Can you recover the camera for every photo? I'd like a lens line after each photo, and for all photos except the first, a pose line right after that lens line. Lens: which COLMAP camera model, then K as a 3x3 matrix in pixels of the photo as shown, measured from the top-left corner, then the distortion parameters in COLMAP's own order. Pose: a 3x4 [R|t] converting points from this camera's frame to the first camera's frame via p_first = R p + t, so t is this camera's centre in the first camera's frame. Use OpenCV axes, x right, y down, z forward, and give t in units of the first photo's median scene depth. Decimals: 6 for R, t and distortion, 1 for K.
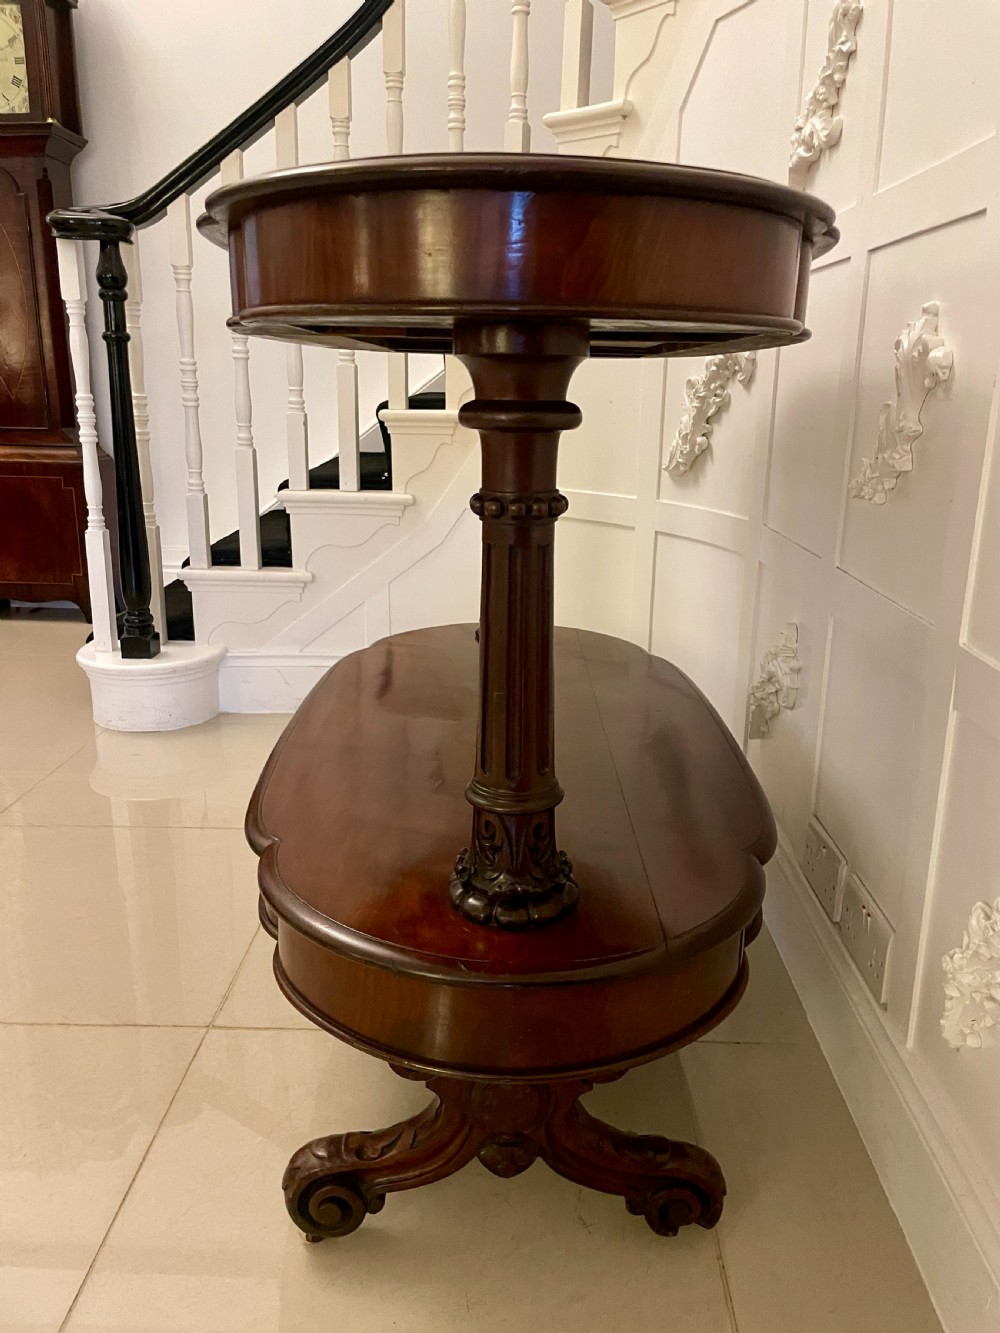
lens RADIAL K [[987.5, 0, 508.6], [0, 987.5, 671.5], [0, 0, 1]] dist [0.093740, -0.124459]
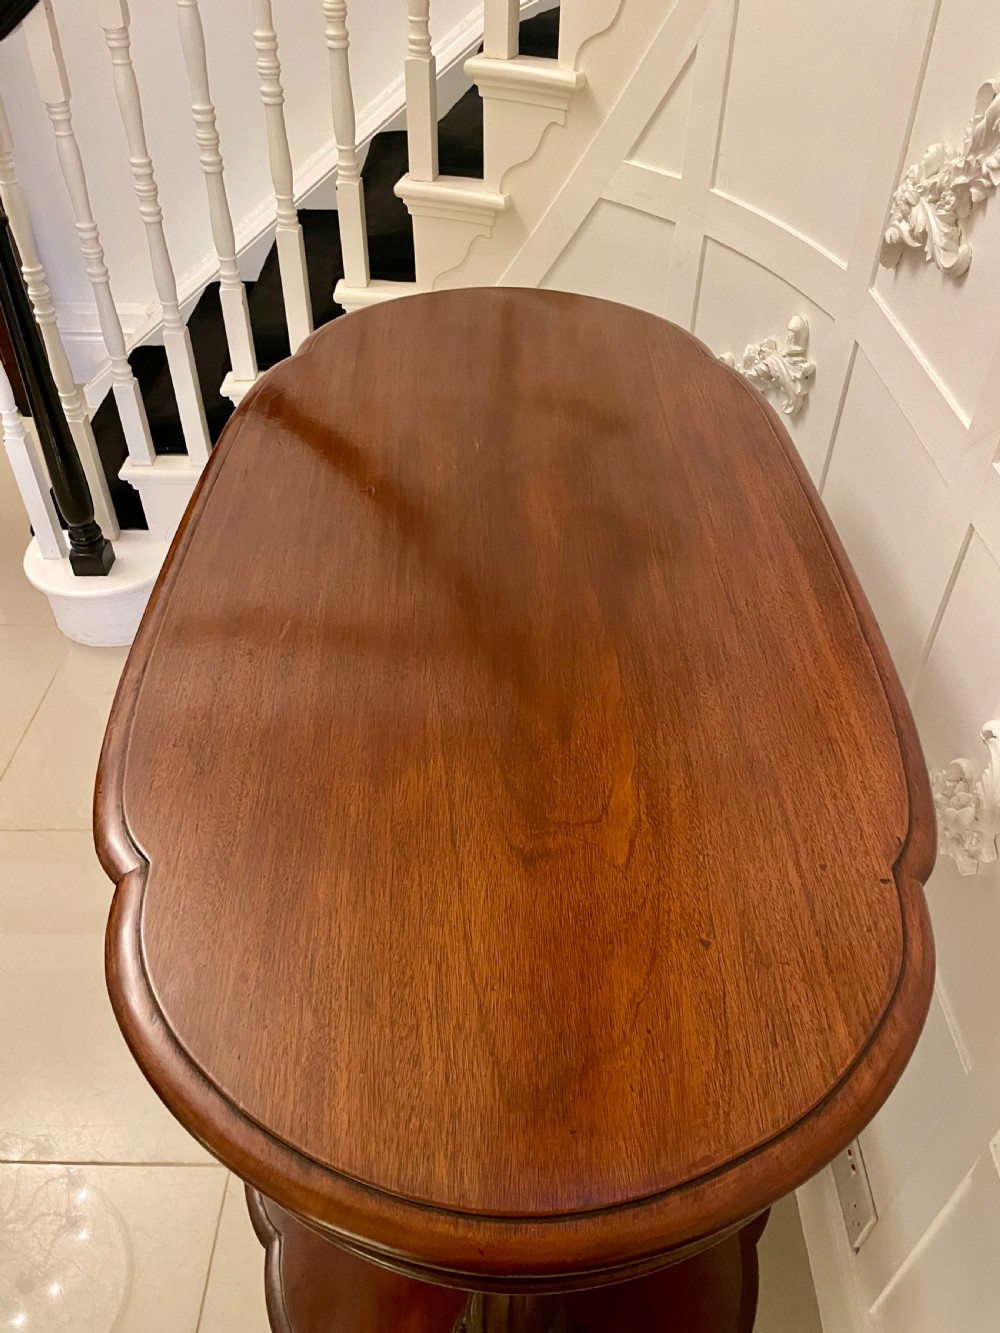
lens RADIAL K [[987.5, 0, 508.6], [0, 987.5, 671.5], [0, 0, 1]] dist [0.093740, -0.124459]
pose [[0.999915, -0.009464, 0.008957, -0.005639], [0.004627, 0.900476, 0.434881, -0.795136], [-0.012182, -0.434802, 0.900444, 0.339529]]
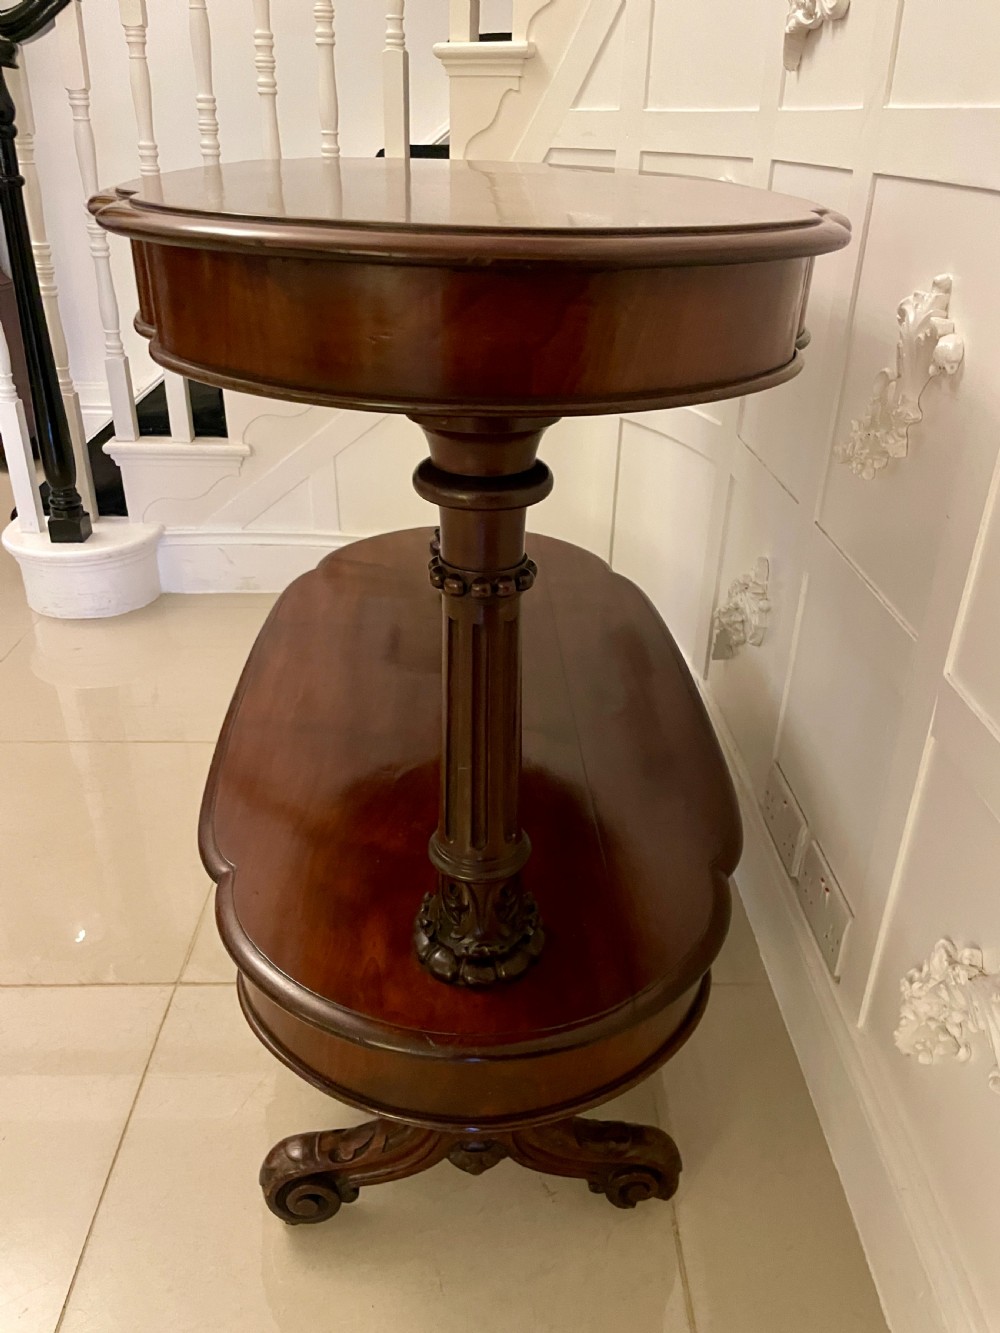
lens RADIAL K [[987.5, 0, 508.6], [0, 987.5, 671.5], [0, 0, 1]] dist [0.093740, -0.124459]
pose [[0.998842, -0.015436, 0.045566, -0.006955], [0.005390, 0.977072, 0.212842, -0.224534], [-0.047807, -0.212350, 0.976024, 0.085678]]
